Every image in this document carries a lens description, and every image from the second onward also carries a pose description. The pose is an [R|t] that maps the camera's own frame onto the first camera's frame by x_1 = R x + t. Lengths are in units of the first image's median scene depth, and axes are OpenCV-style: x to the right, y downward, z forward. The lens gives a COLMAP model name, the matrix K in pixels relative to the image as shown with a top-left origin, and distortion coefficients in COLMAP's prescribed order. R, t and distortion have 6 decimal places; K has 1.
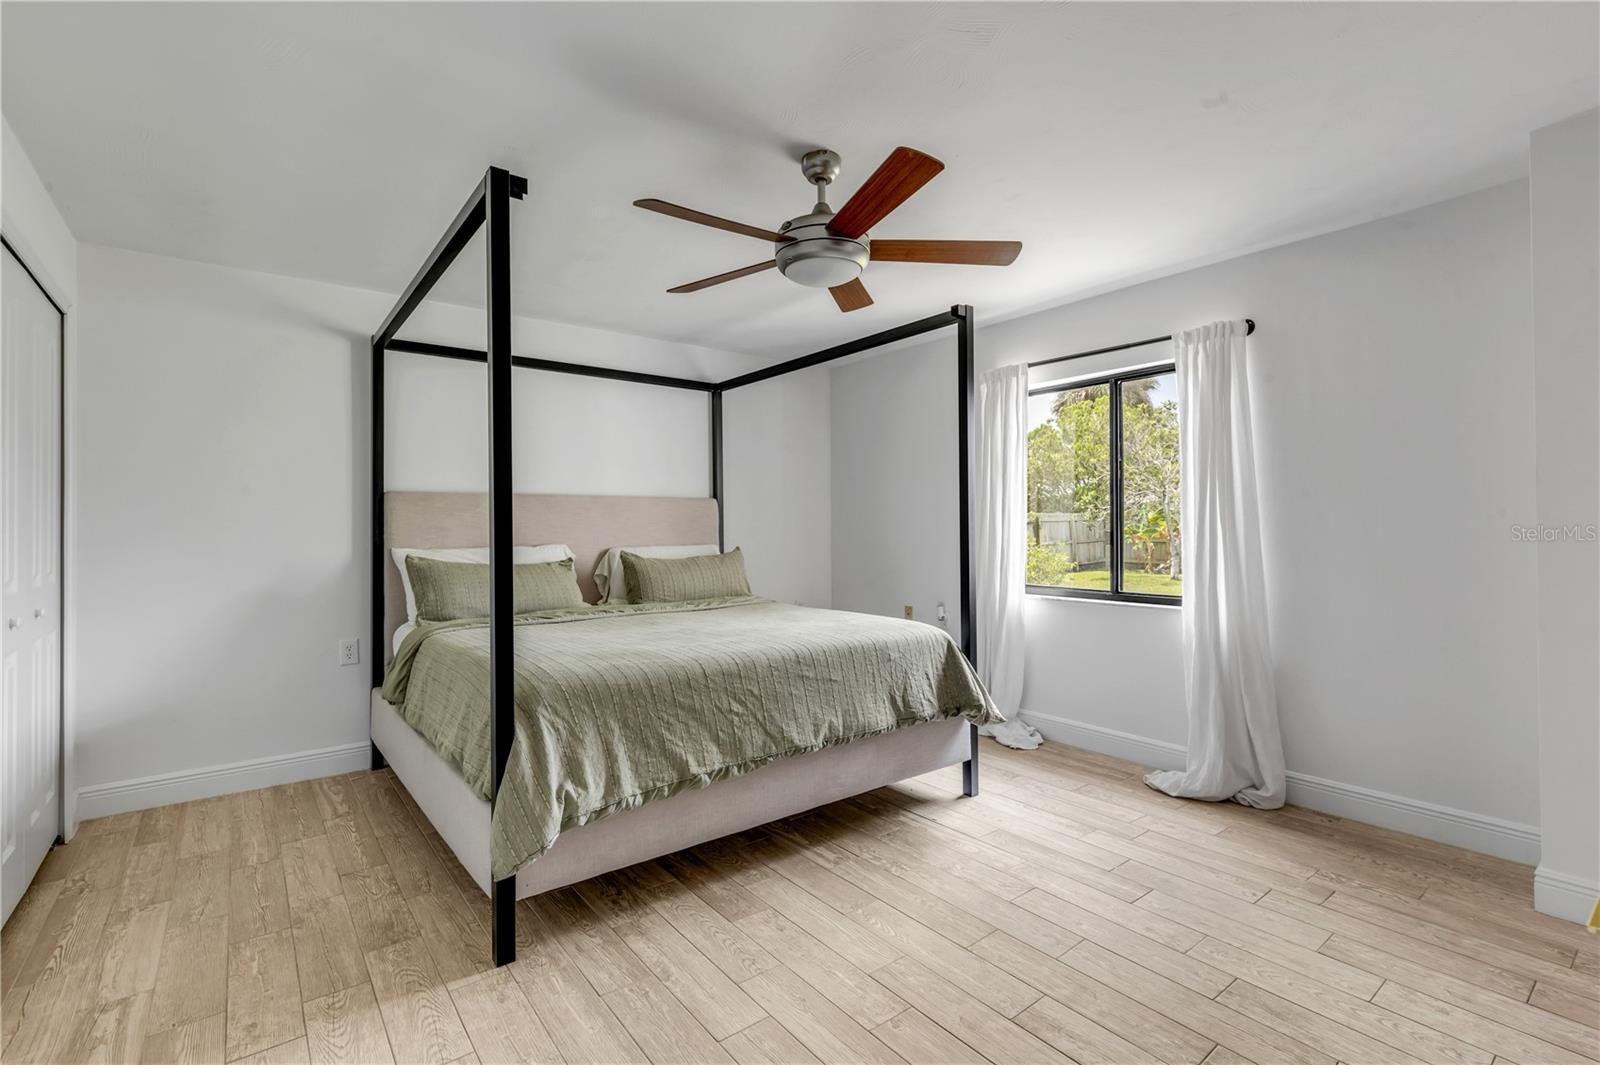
lens RADIAL K [[726.3, 0, 797.4], [0, 726.3, 531.7], [0, 0, 1]] dist [0.004764, -0.000749]
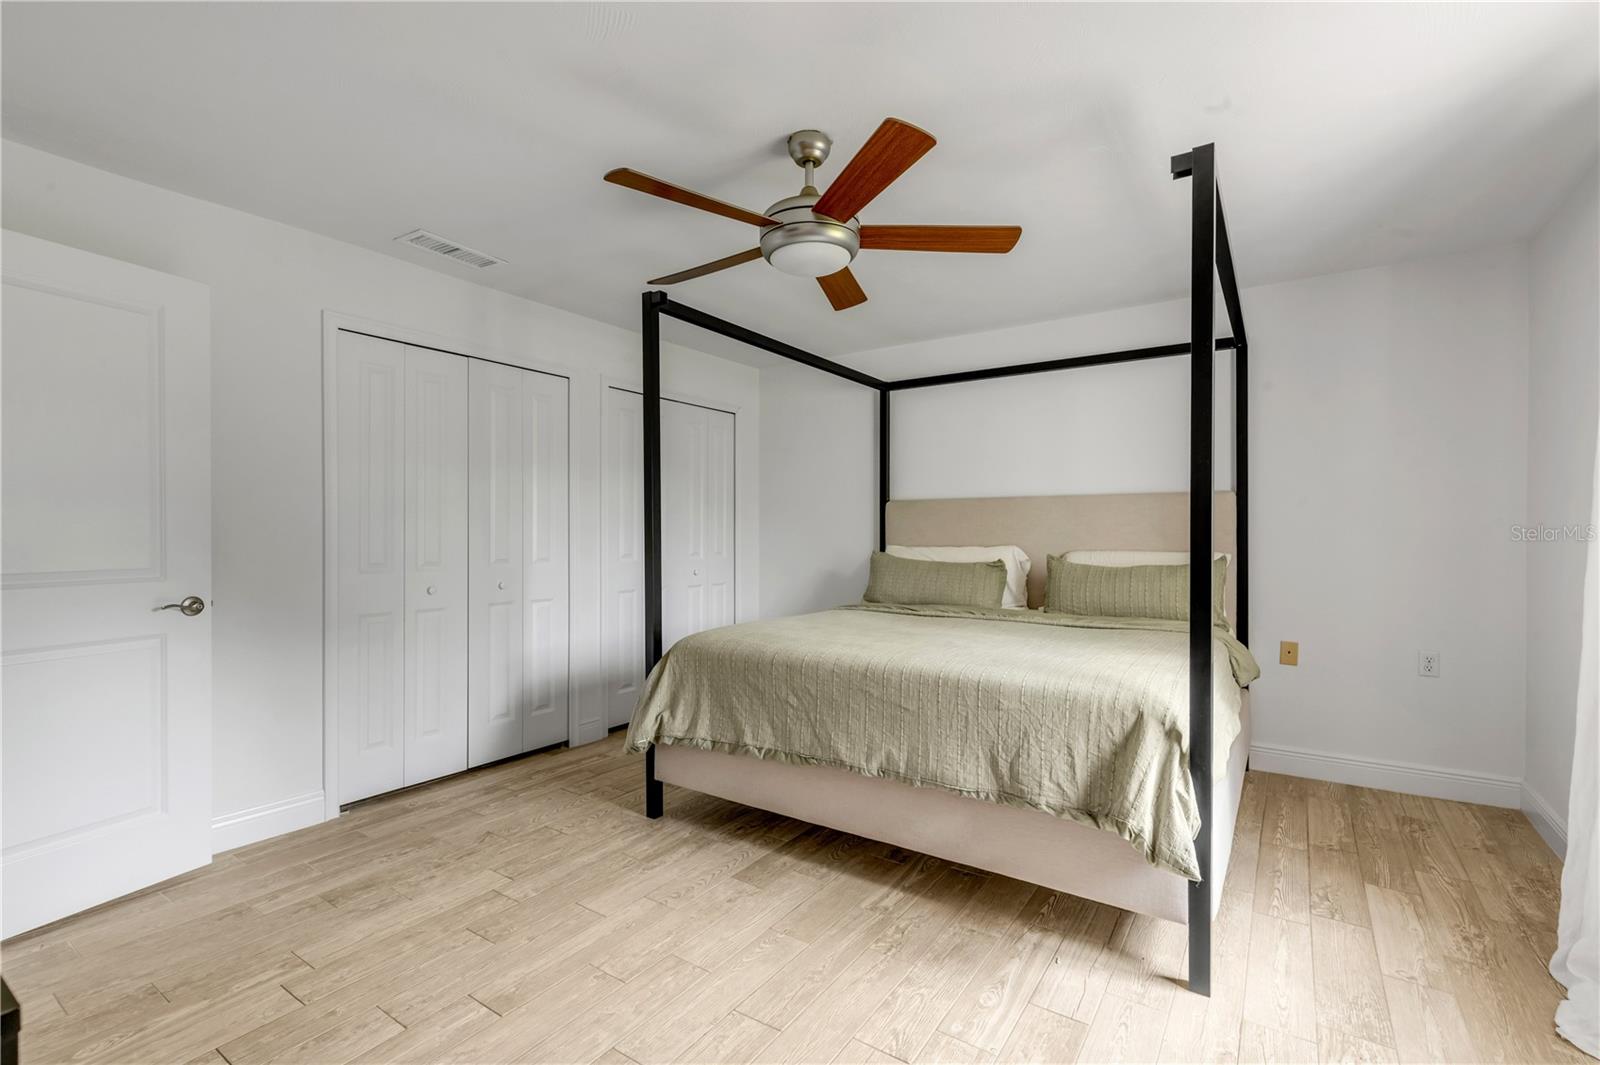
lens RADIAL K [[725.1, 0, 801.9], [0, 725.1, 539.7], [0, 0, 1]] dist [0.004330, -0.000876]
pose [[0.294658, 0.017011, -0.955451, 0.906264], [-0.002660, 0.999852, 0.016981, -0.009953], [0.955599, -0.002462, 0.294660, 0.686054]]
